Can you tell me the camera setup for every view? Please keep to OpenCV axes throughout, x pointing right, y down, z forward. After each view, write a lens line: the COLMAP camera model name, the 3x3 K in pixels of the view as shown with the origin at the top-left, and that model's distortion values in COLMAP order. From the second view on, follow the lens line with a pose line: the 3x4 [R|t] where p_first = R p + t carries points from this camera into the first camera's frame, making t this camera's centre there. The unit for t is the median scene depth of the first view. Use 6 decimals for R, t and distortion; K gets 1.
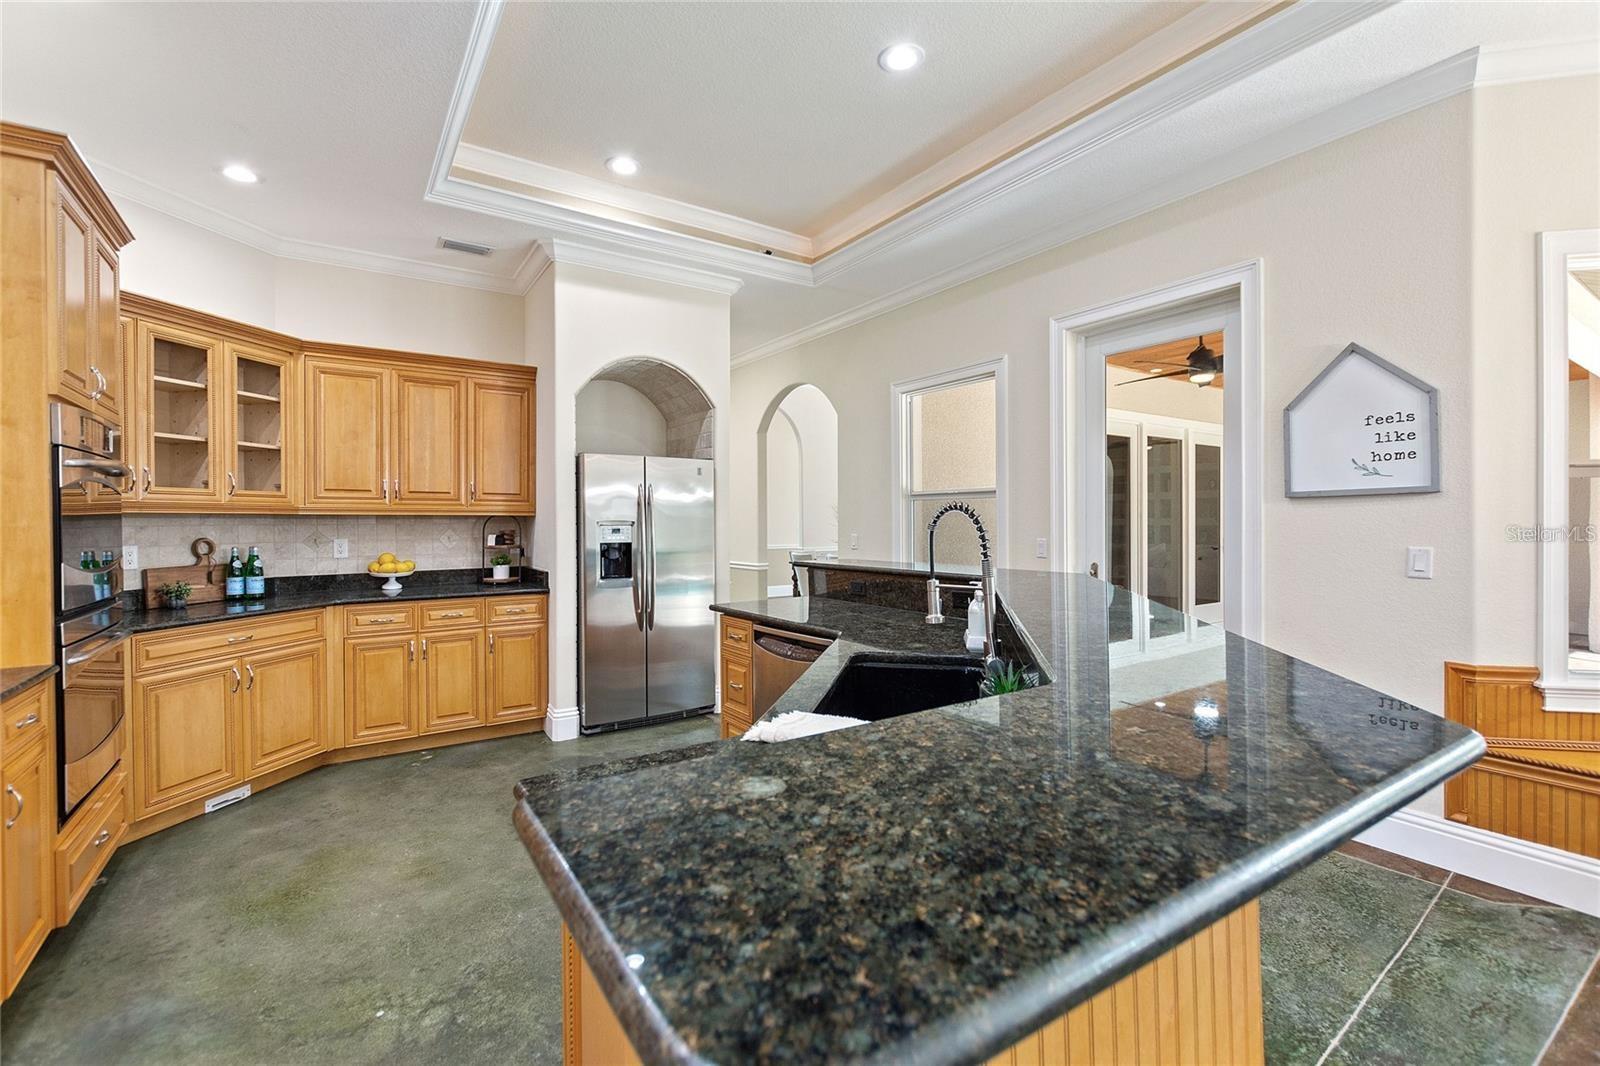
lens RADIAL K [[691.8, 0, 803.1], [0, 691.8, 521.6], [0, 0, 1]] dist [0.000902, -0.001981]
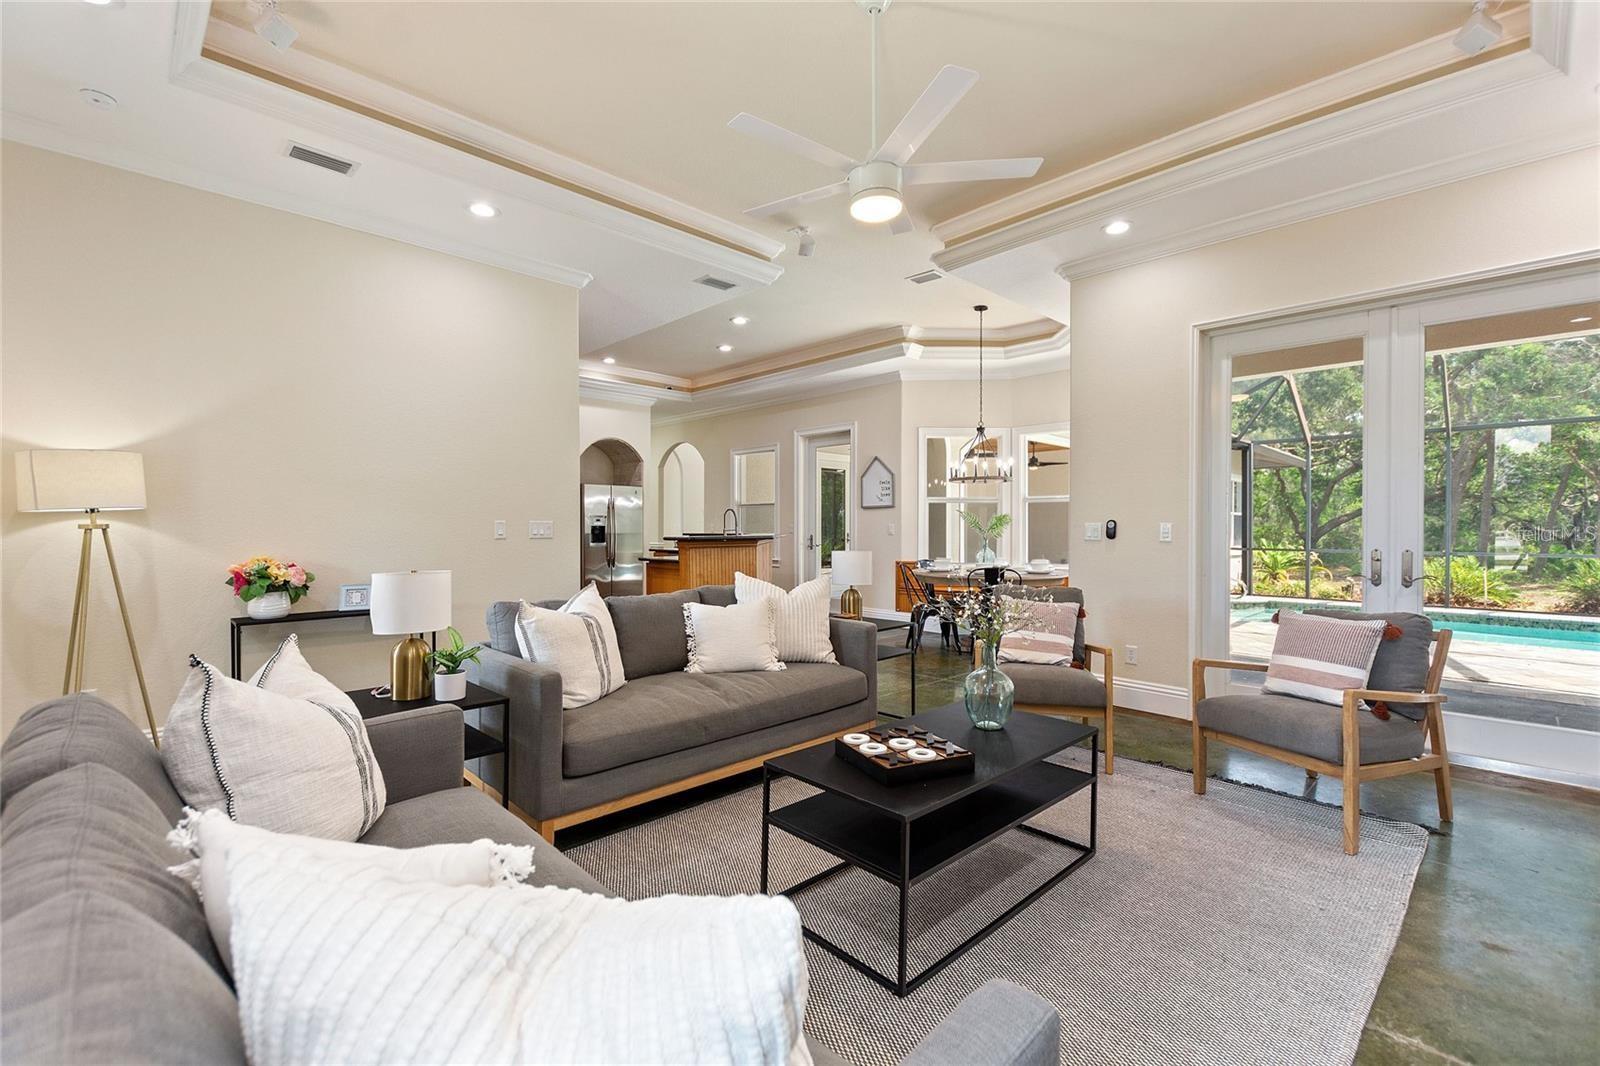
lens RADIAL K [[691.8, 0, 800.4], [0, 691.8, 537.3], [0, 0, 1]] dist [0.000902, -0.001981]
pose [[0.983920, 0.004811, 0.178545, -0.056036], [-0.007154, 0.999896, 0.012484, 0.056094], [-0.178466, -0.013561, 0.983853, -1.901379]]
